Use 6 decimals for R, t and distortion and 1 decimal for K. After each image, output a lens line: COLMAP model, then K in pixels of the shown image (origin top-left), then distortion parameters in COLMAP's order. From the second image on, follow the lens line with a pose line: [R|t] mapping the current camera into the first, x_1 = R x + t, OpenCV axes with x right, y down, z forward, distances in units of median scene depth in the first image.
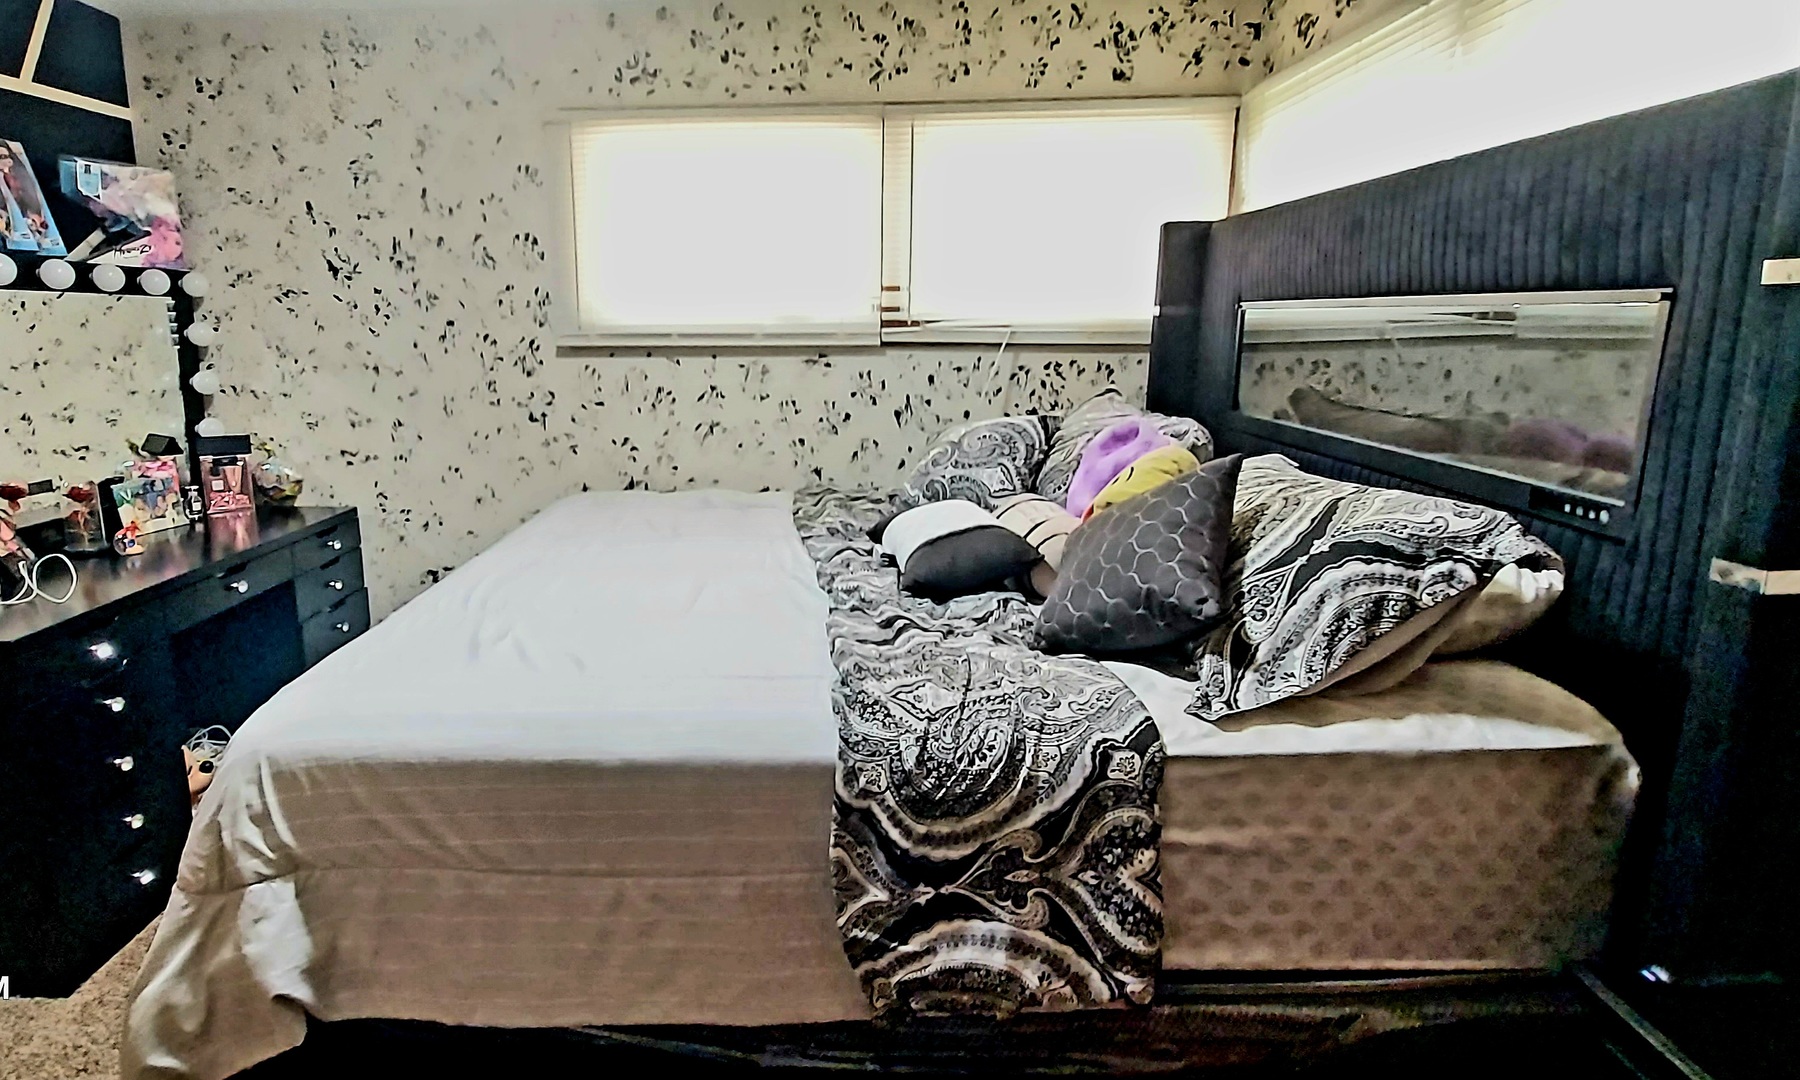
lens RADIAL K [[963.9, 0, 897.4], [0, 963.9, 480.8], [0, 0, 1]] dist [-0.003162, -0.000448]
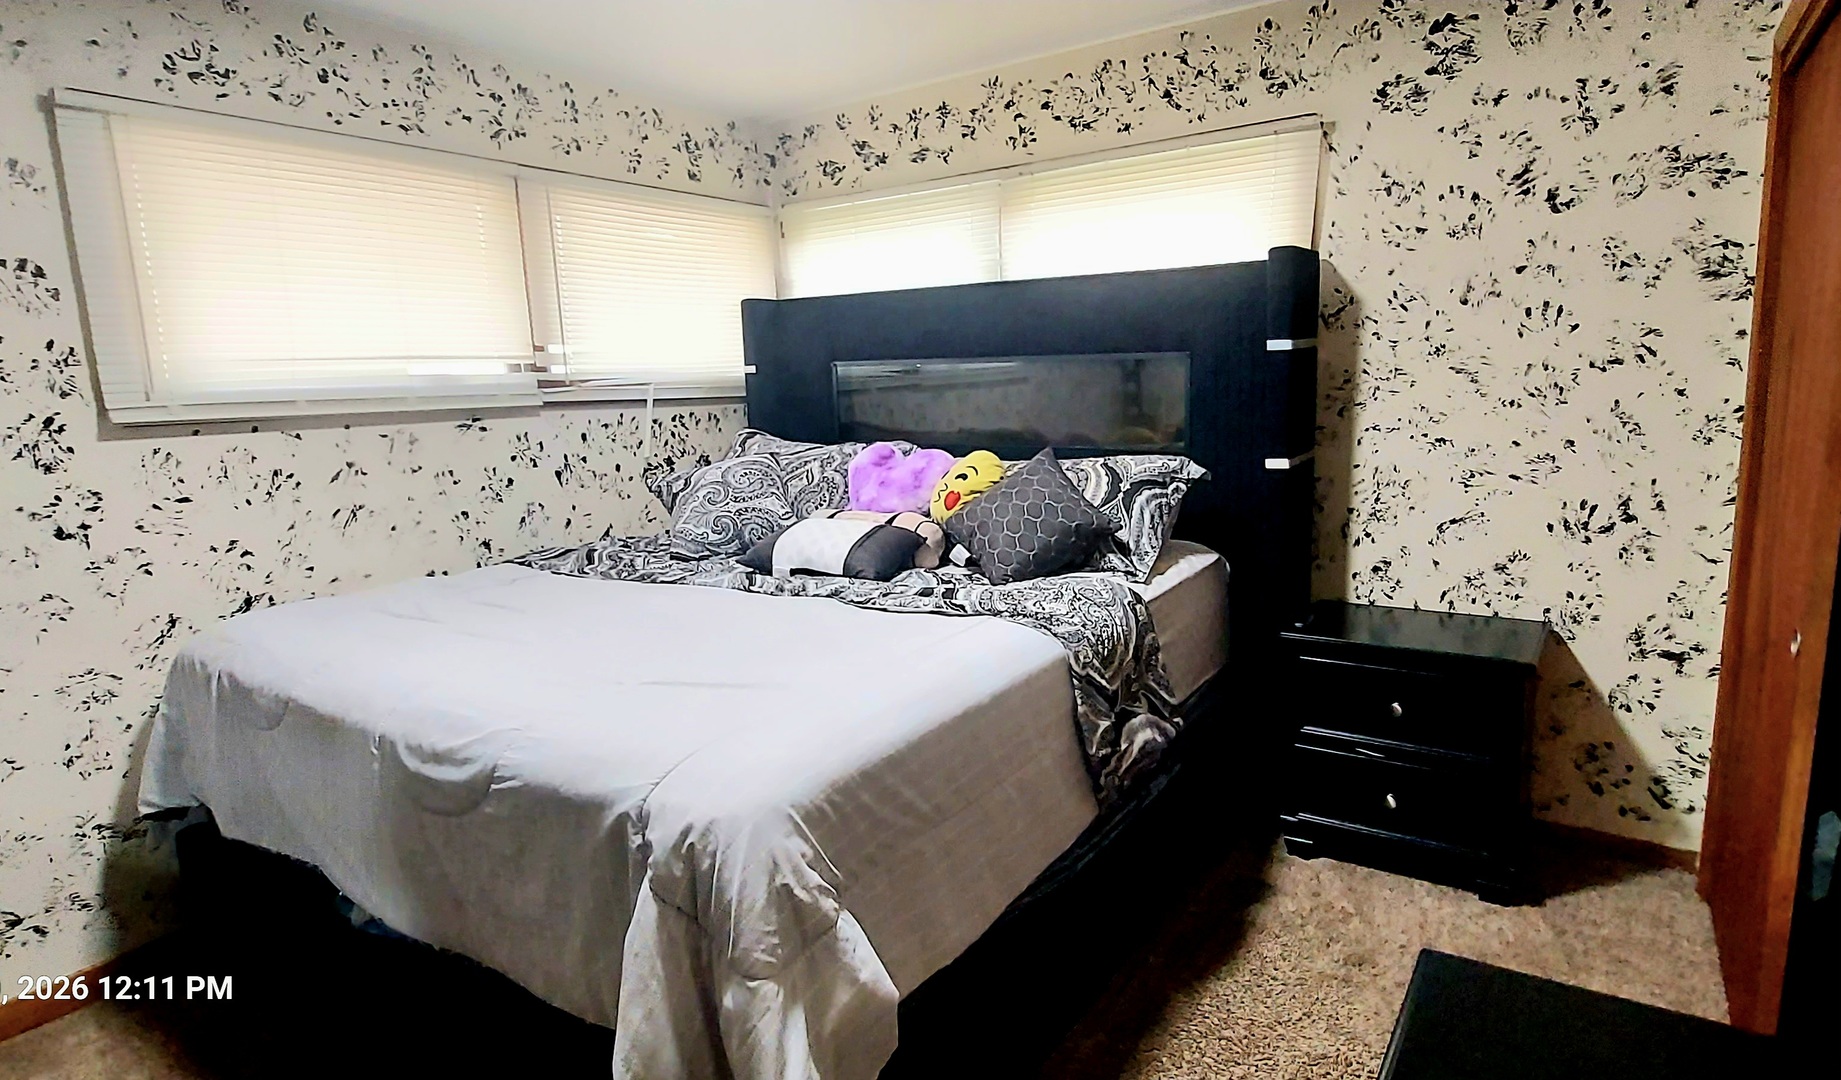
lens RADIAL K [[963.0, 0, 960.2], [0, 963.0, 465.9], [0, 0, 1]] dist [-0.002686, -0.011819]
pose [[0.521874, -0.088096, 0.848461, -0.634769], [0.161385, 0.986886, 0.003203, -0.014066], [-0.837617, 0.135257, 0.529248, 0.132698]]
